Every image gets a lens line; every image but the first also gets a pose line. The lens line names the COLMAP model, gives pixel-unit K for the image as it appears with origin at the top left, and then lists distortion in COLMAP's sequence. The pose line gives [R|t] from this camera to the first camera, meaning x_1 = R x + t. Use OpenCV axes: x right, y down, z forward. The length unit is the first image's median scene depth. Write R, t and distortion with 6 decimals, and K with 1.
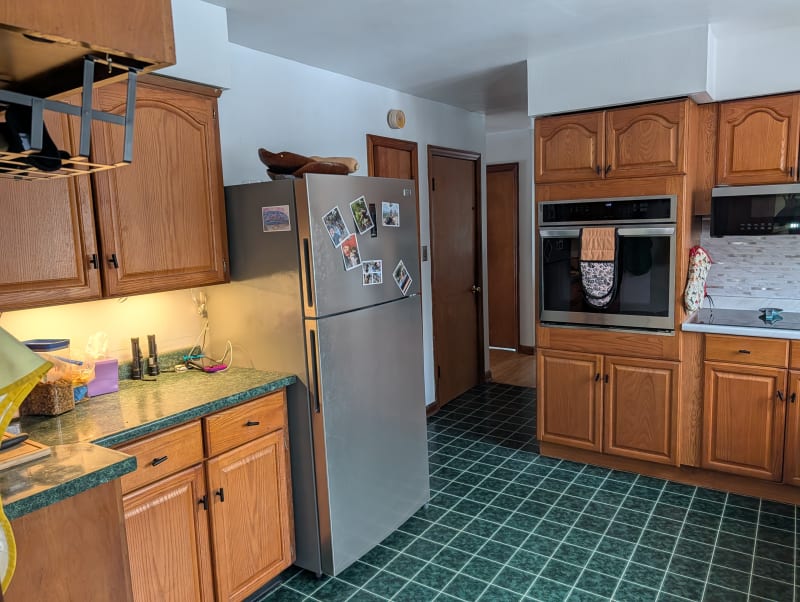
lens RADIAL K [[579.7, 0, 401.8], [0, 579.7, 301.3], [0, 0, 1]] dist [0.018193, -0.015061]
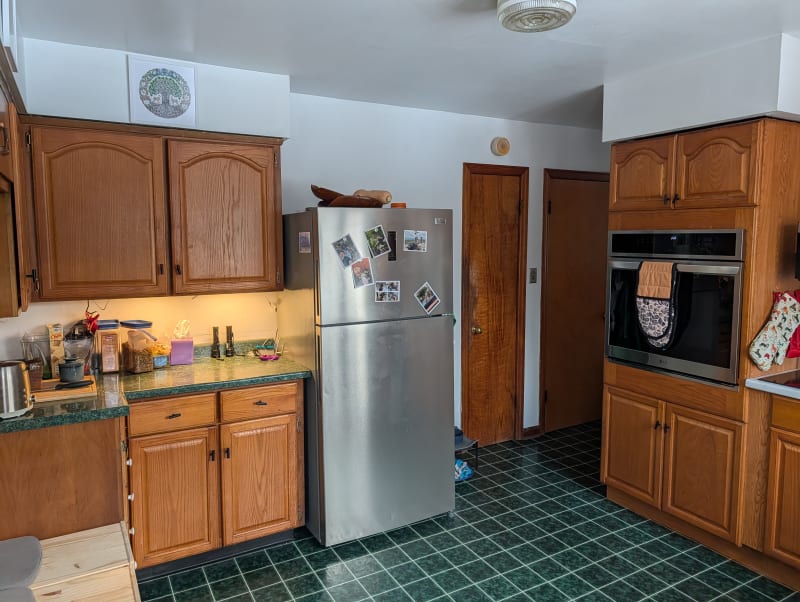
lens RADIAL K [[579.7, 0, 401.9], [0, 579.7, 297.2], [0, 0, 1]] dist [0.018193, -0.015061]
pose [[0.887060, 0.082645, -0.454196, 0.421479], [-0.091947, 0.995763, 0.001612, -0.036871], [0.452405, 0.040333, 0.890900, 0.001173]]
